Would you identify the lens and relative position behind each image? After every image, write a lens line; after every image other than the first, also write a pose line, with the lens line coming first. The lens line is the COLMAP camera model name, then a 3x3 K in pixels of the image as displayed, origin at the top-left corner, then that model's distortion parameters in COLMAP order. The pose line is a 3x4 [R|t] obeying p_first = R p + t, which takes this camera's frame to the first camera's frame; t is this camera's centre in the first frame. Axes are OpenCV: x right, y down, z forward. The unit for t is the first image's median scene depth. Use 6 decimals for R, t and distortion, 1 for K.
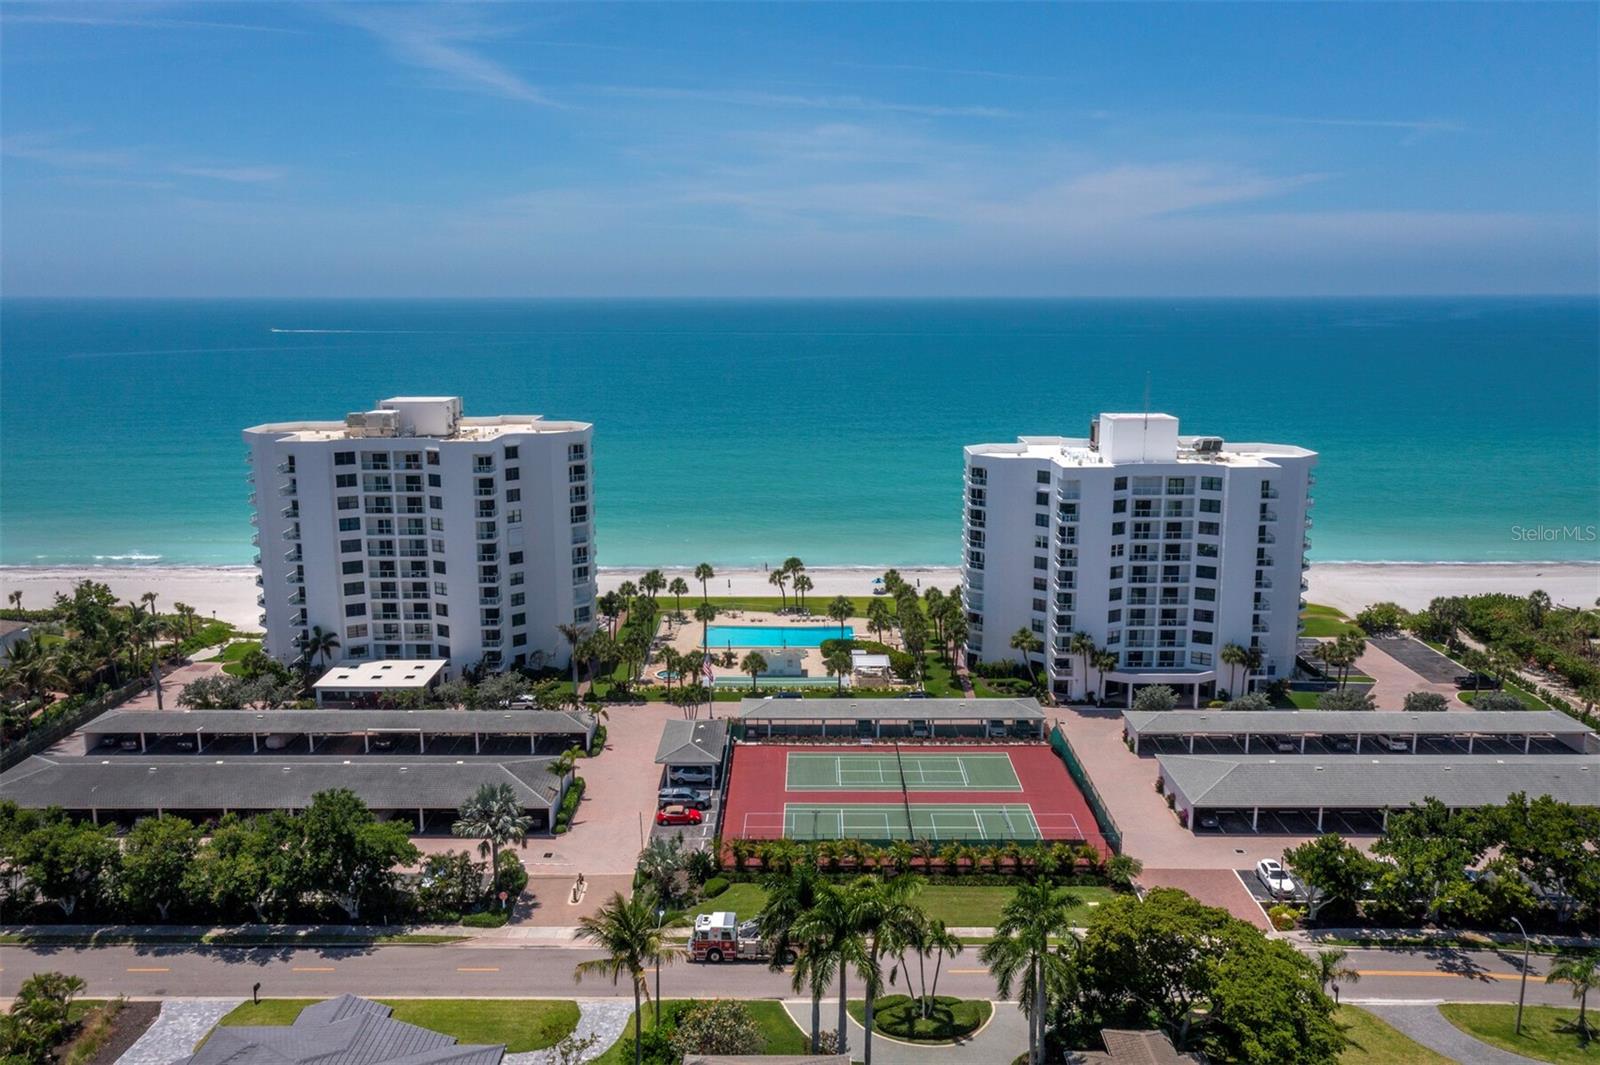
lens RADIAL K [[1260.8, 0, 800.0], [0, 1260.8, 532.5], [0, 0, 1]] dist [-0.000830, 0.011391]
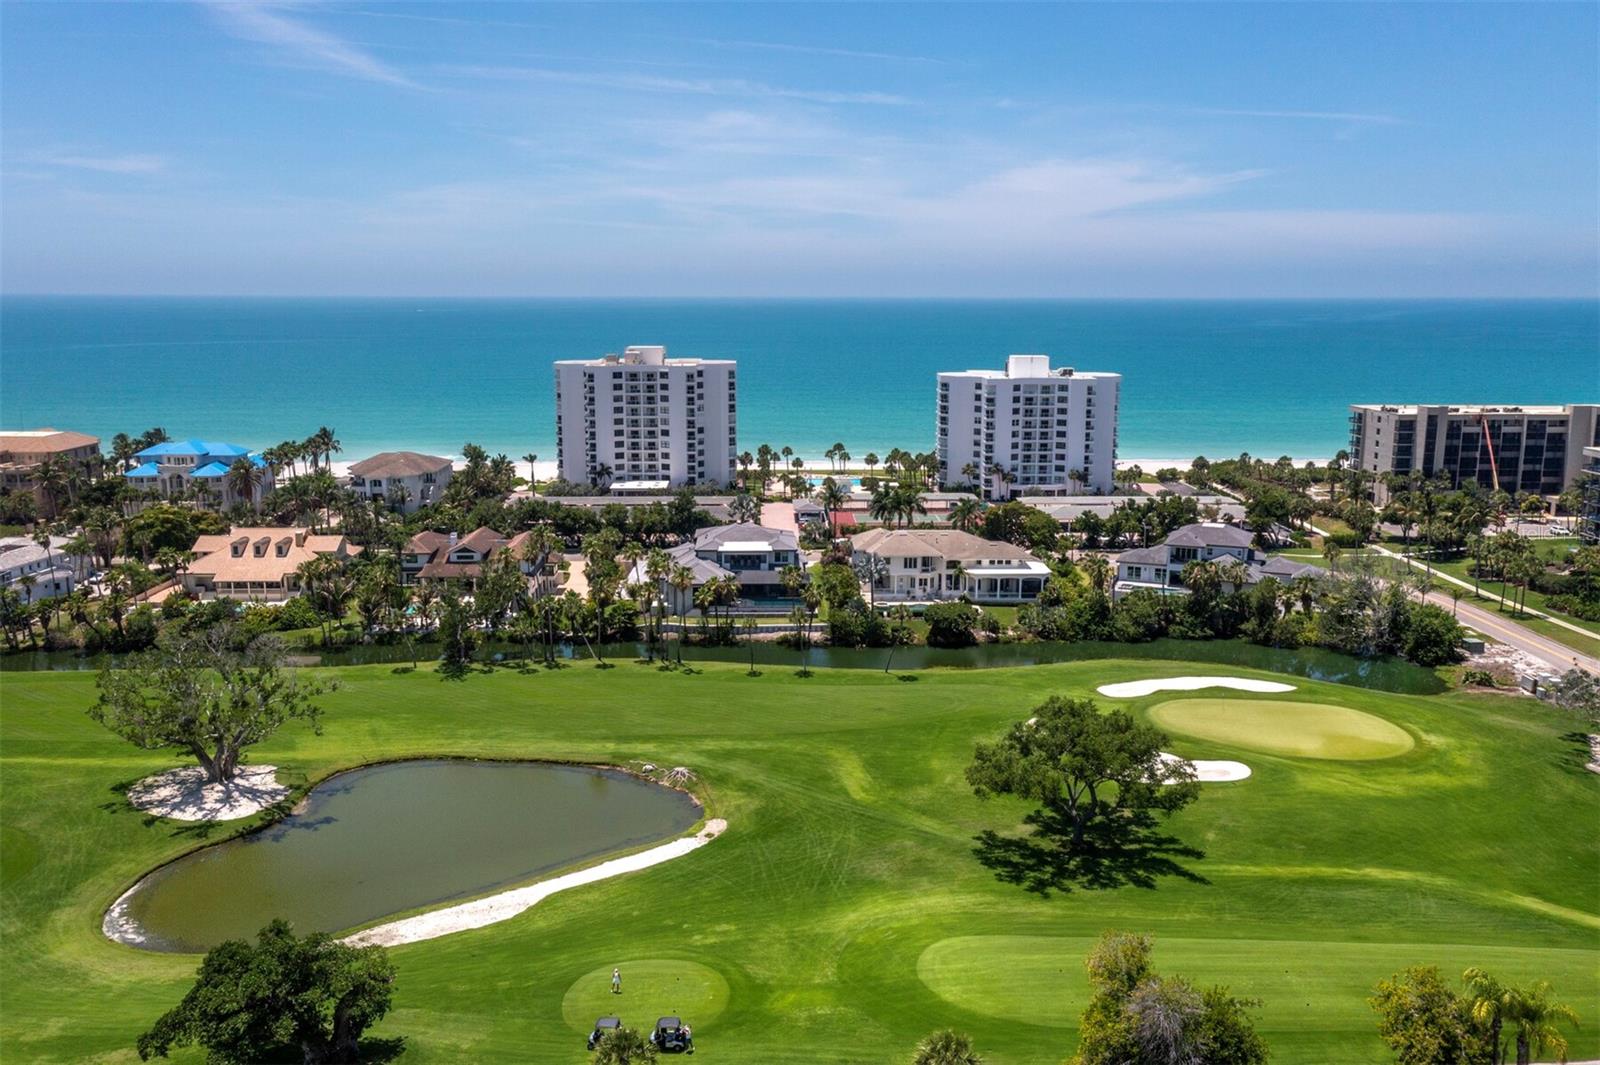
lens RADIAL K [[1260.8, 0, 800.0], [0, 1260.8, 532.5], [0, 0, 1]] dist [-0.000830, 0.011391]
pose [[0.999706, -0.001433, 0.024207, -0.128114], [0.001335, 0.999991, 0.004100, 0.173352], [-0.024213, -0.004066, 0.999699, -0.931487]]
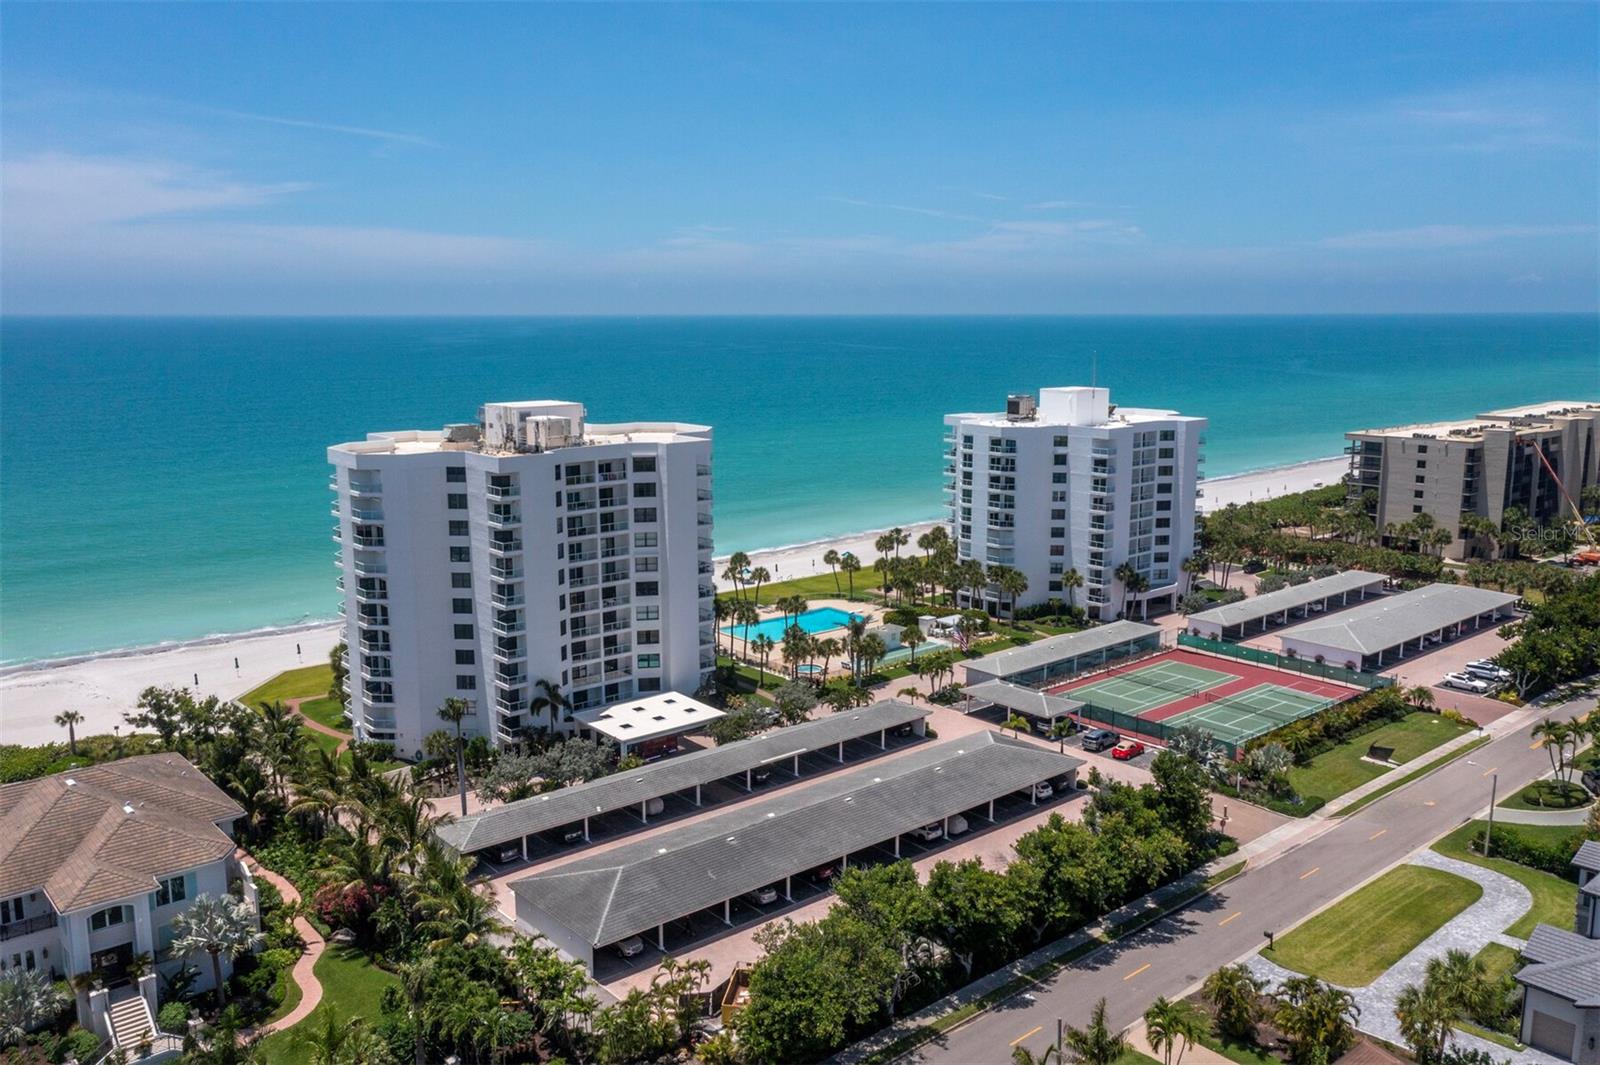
lens RADIAL K [[1282.7, 0, 805.7], [0, 1282.7, 533.2], [0, 0, 1]] dist [-0.004851, 0.000496]
pose [[0.749690, -0.113503, 0.651984, -0.790043], [0.120188, 0.992151, 0.034522, -0.028771], [-0.650784, 0.052480, 0.757447, 0.249562]]
